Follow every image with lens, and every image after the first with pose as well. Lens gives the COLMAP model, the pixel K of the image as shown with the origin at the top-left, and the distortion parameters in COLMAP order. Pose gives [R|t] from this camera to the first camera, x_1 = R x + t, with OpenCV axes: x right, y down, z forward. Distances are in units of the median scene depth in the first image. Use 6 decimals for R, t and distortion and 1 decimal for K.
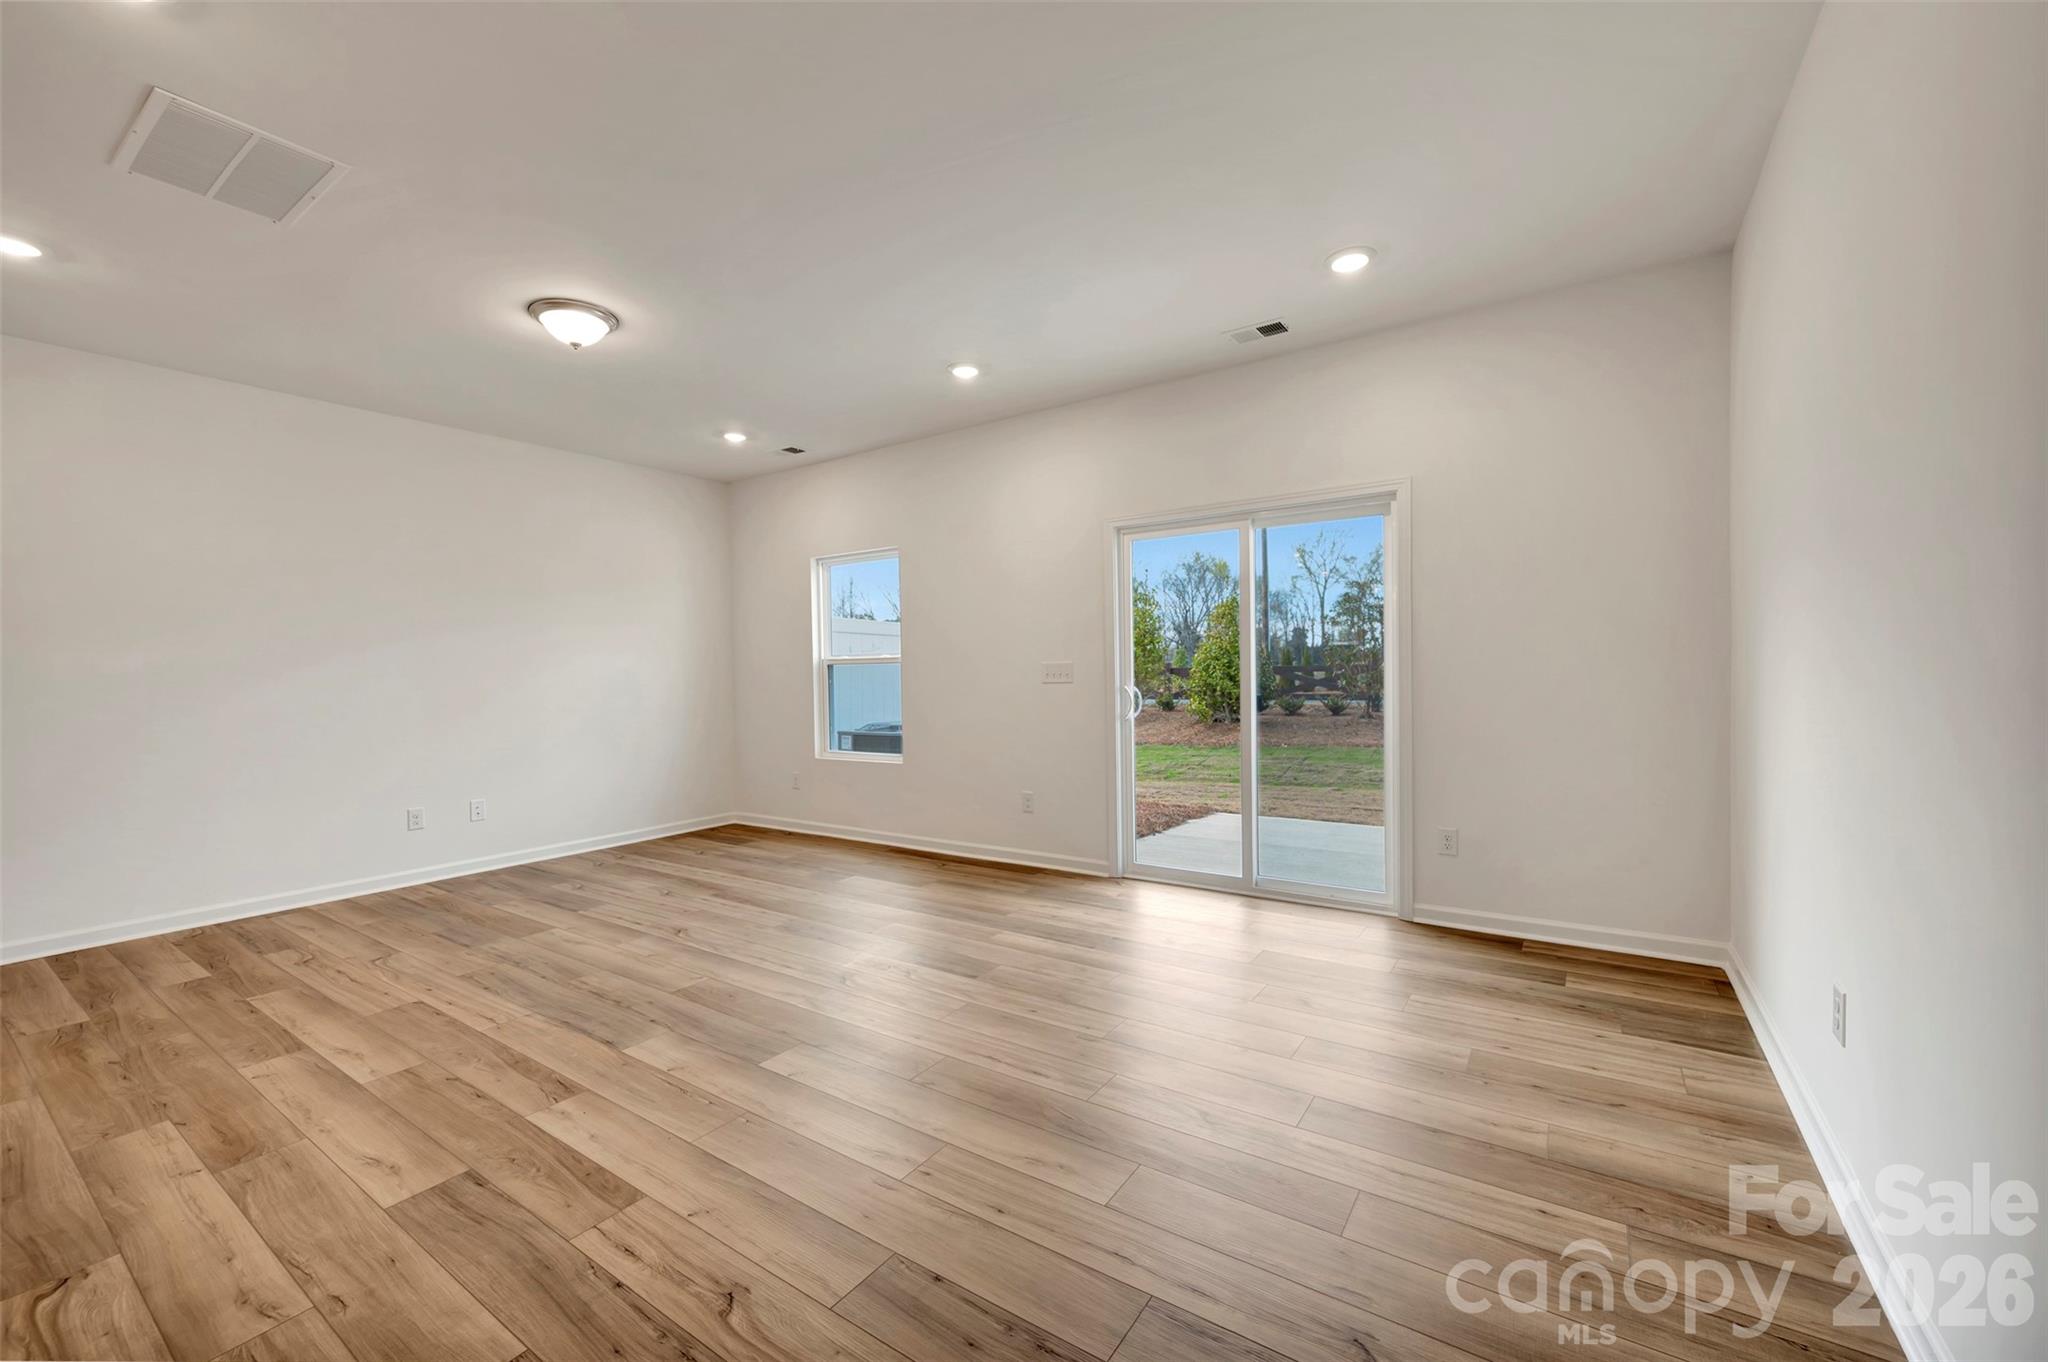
lens RADIAL K [[815.9, 0, 1032.8], [0, 815.9, 669.7], [0, 0, 1]] dist [-0.000329, 0.000276]
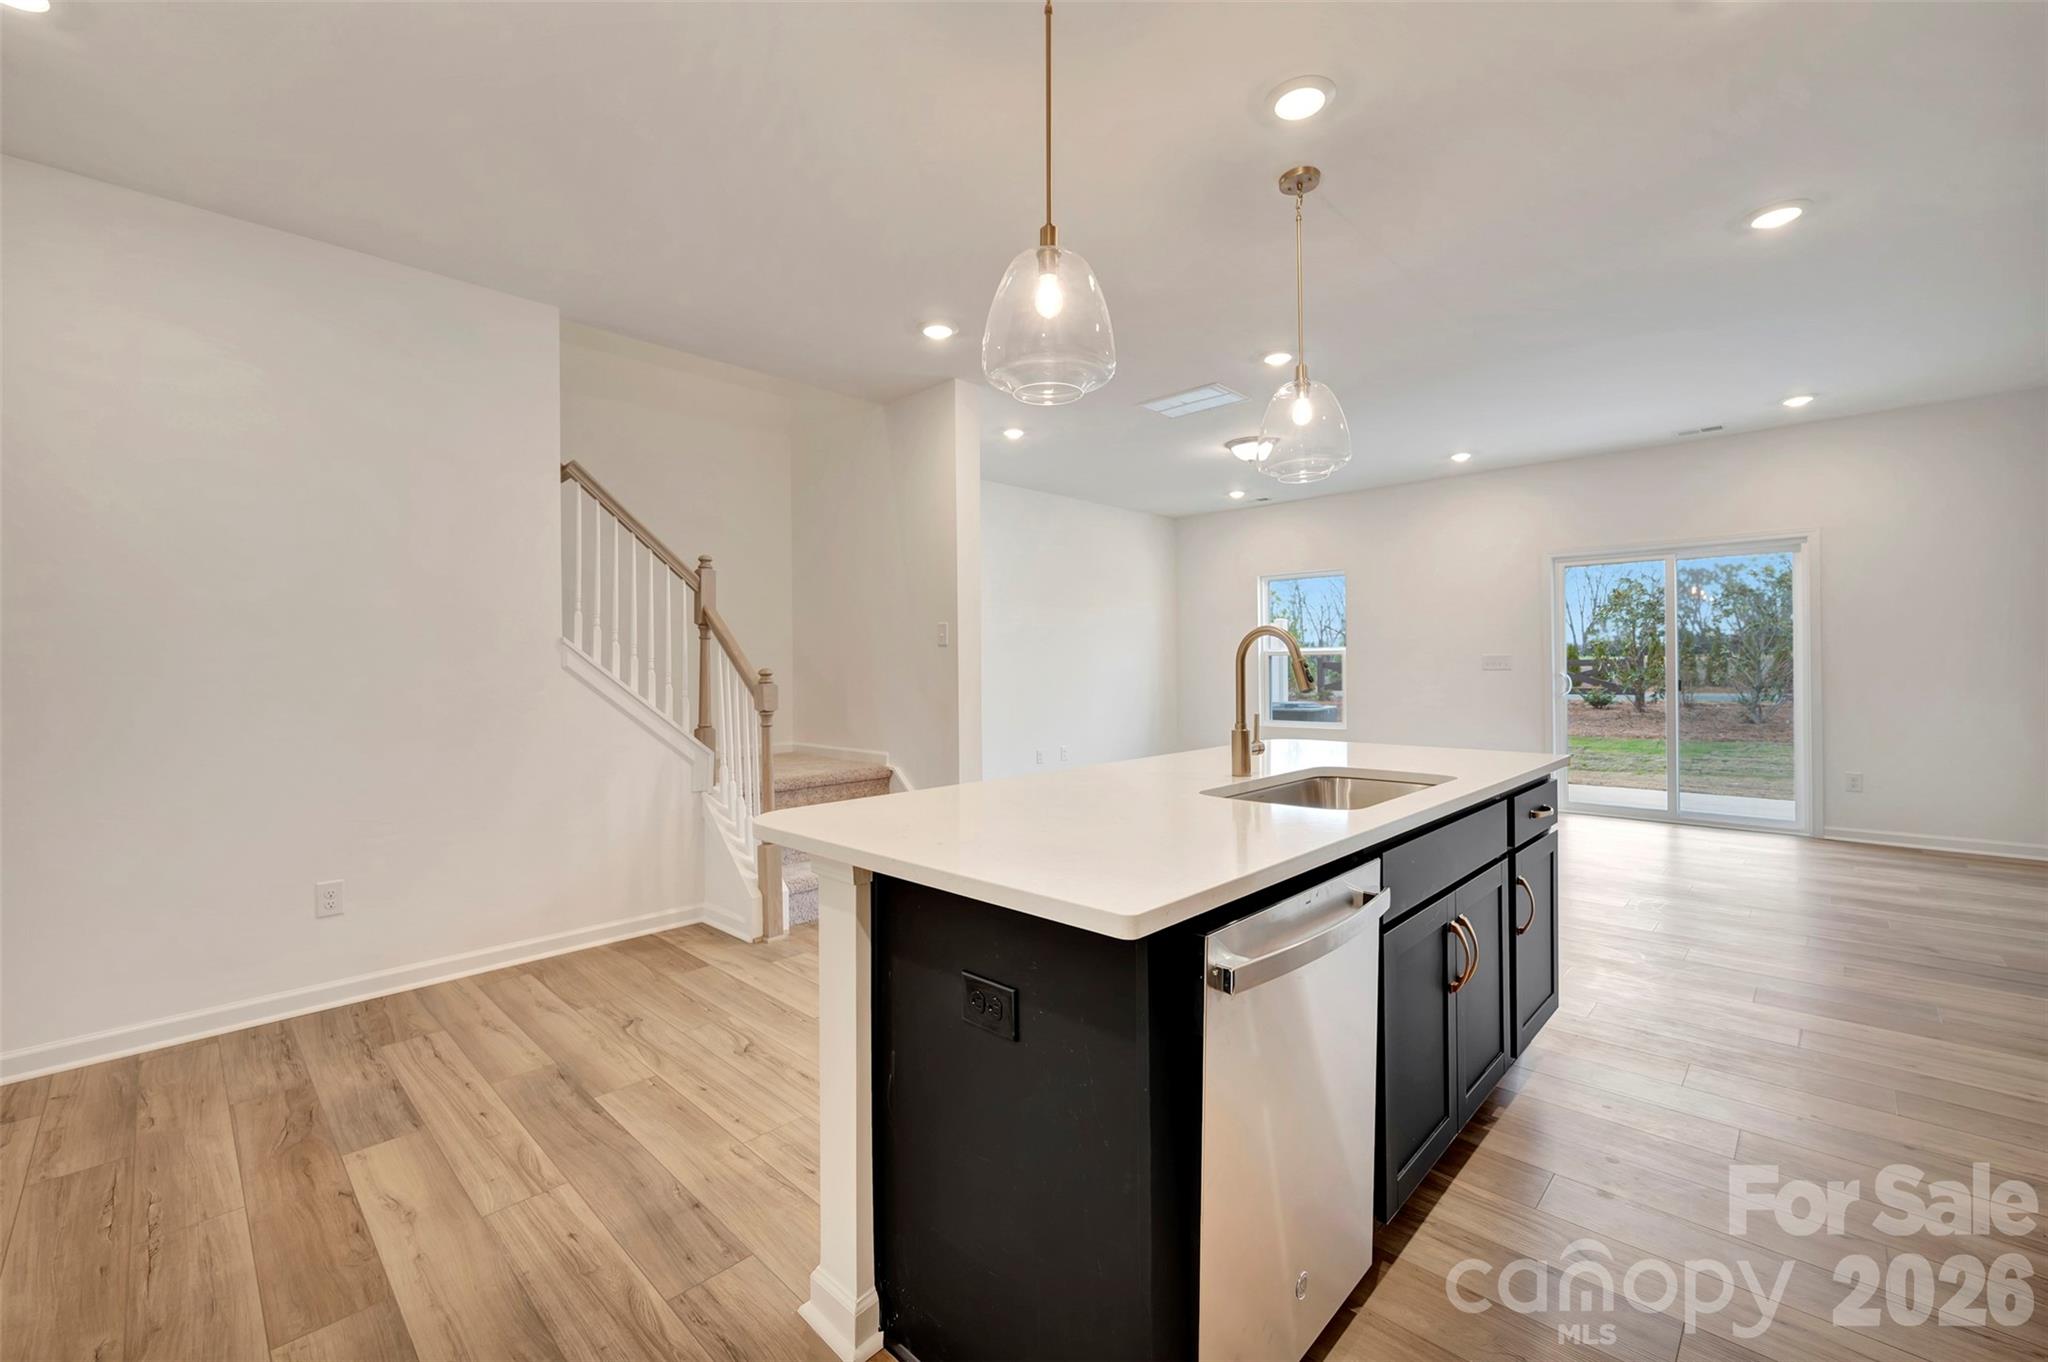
lens RADIAL K [[815.9, 0, 1032.8], [0, 815.9, 669.7], [0, 0, 1]] dist [-0.000329, 0.000276]
pose [[0.980652, 0.011214, -0.195435, -0.763038], [-0.009260, 0.999898, 0.010906, 0.012294], [0.195538, -0.008885, 0.980656, -0.838003]]
